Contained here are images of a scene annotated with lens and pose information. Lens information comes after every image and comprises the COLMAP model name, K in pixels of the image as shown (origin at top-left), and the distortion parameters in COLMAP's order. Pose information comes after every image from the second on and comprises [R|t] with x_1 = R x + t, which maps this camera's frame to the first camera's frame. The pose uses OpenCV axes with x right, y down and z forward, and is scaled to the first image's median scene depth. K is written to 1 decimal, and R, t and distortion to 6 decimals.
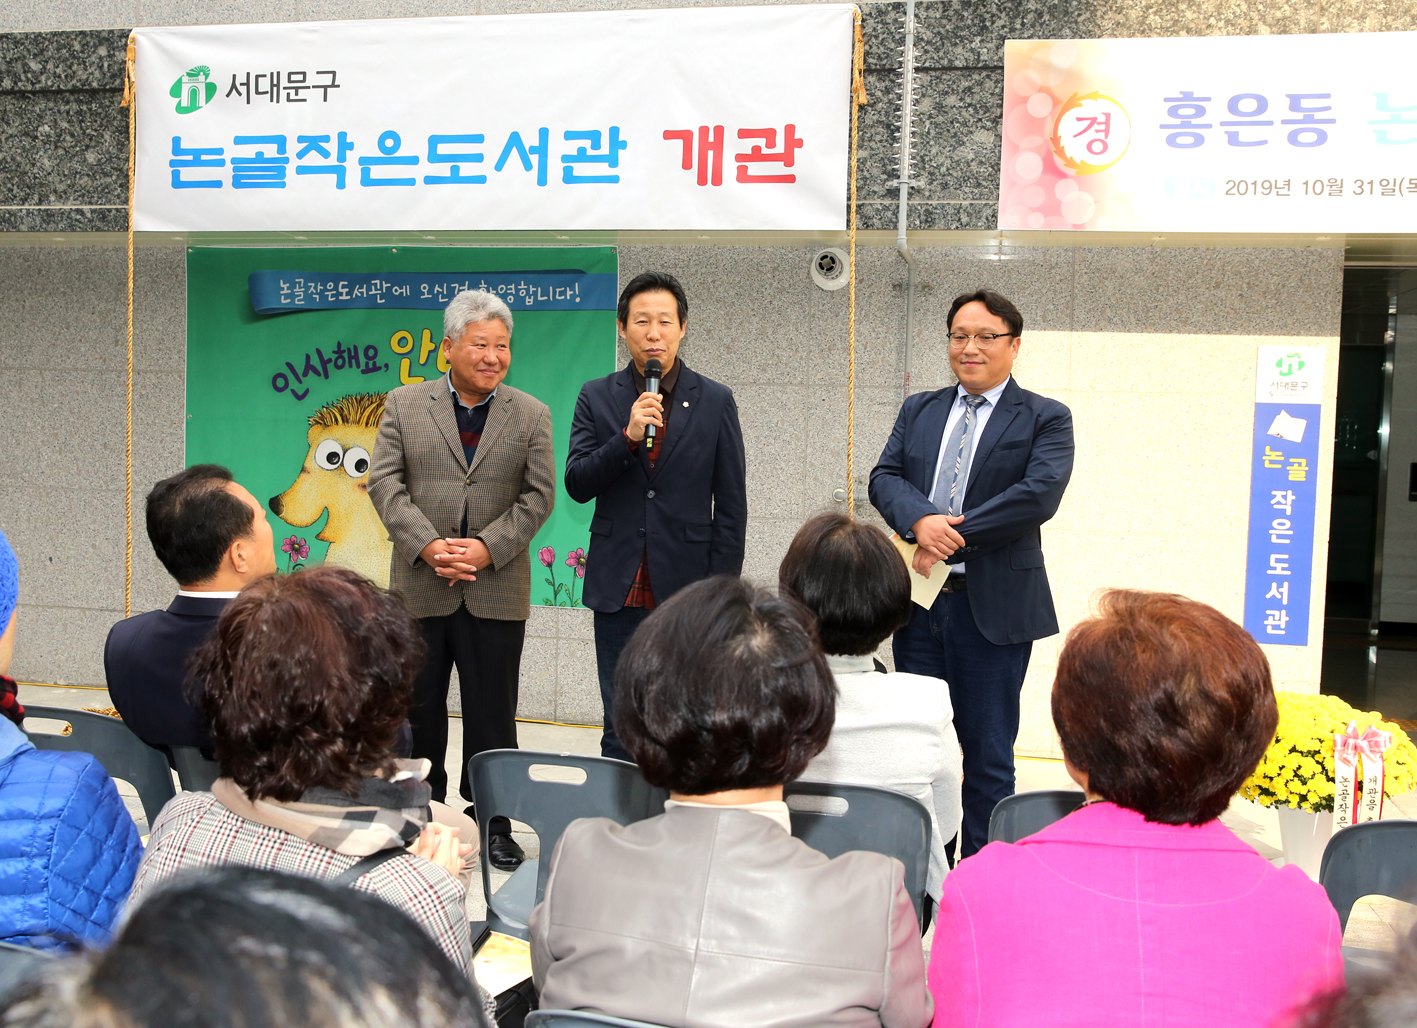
lens RADIAL K [[1529.3, 0, 642.1], [0, 1529.3, 525.4], [0, 0, 1]] dist [-0.022751, 0.000000]
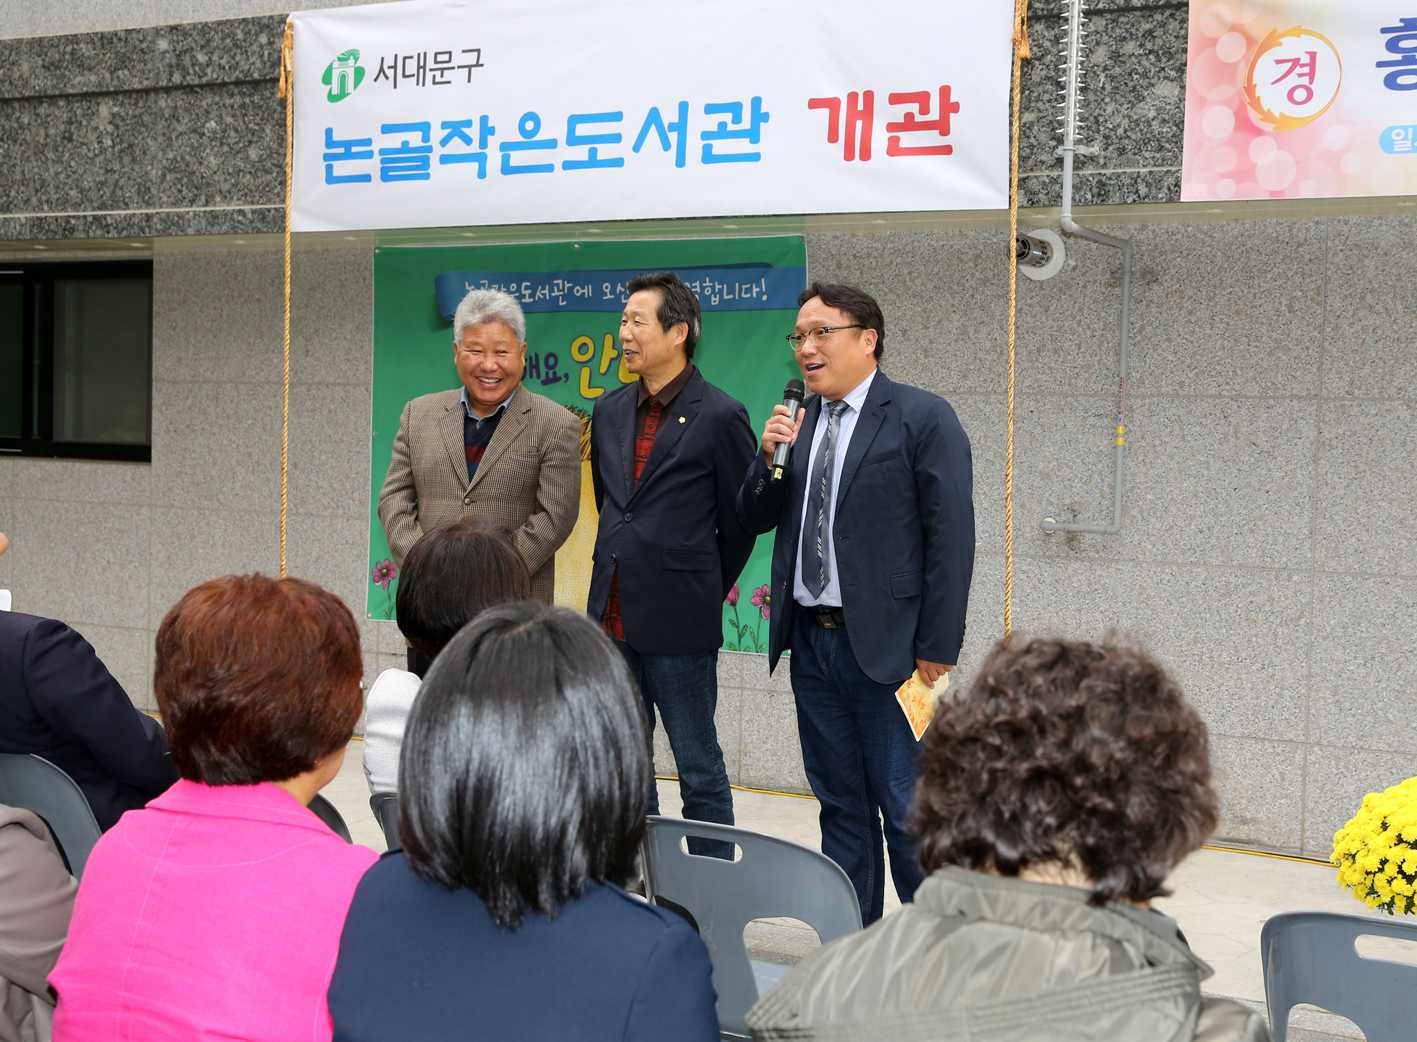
lens RADIAL K [[1905.4, 0, 792.2], [0, 1905.4, 551.0], [0, 0, 1]] dist [0.007510, 0.000000]
pose [[0.966205, 0.015103, -0.257331, 0.270399], [-0.019415, 0.999710, -0.014223, 0.011636], [0.257041, 0.018738, 0.966219, -0.037693]]
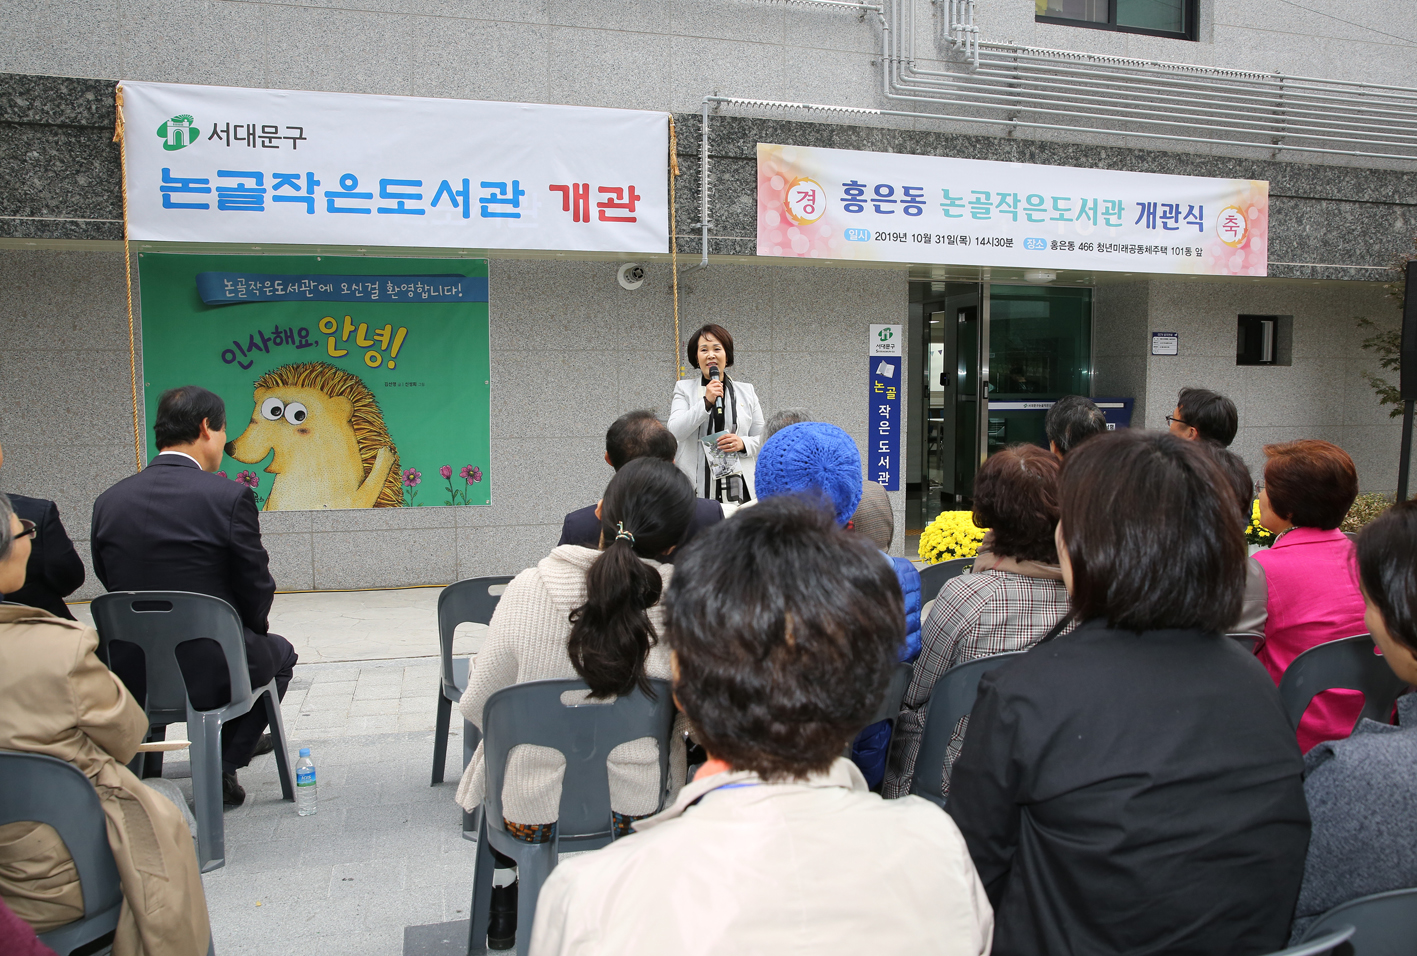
lens RADIAL K [[1040.9, 0, 716.9], [0, 1040.9, 468.0], [0, 0, 1]] dist [-0.099584, 0.080419]
pose [[0.882013, -0.067465, 0.466371, -0.316941], [0.055999, 0.997691, 0.038420, -0.007632], [-0.467886, -0.007770, 0.883754, 0.016263]]
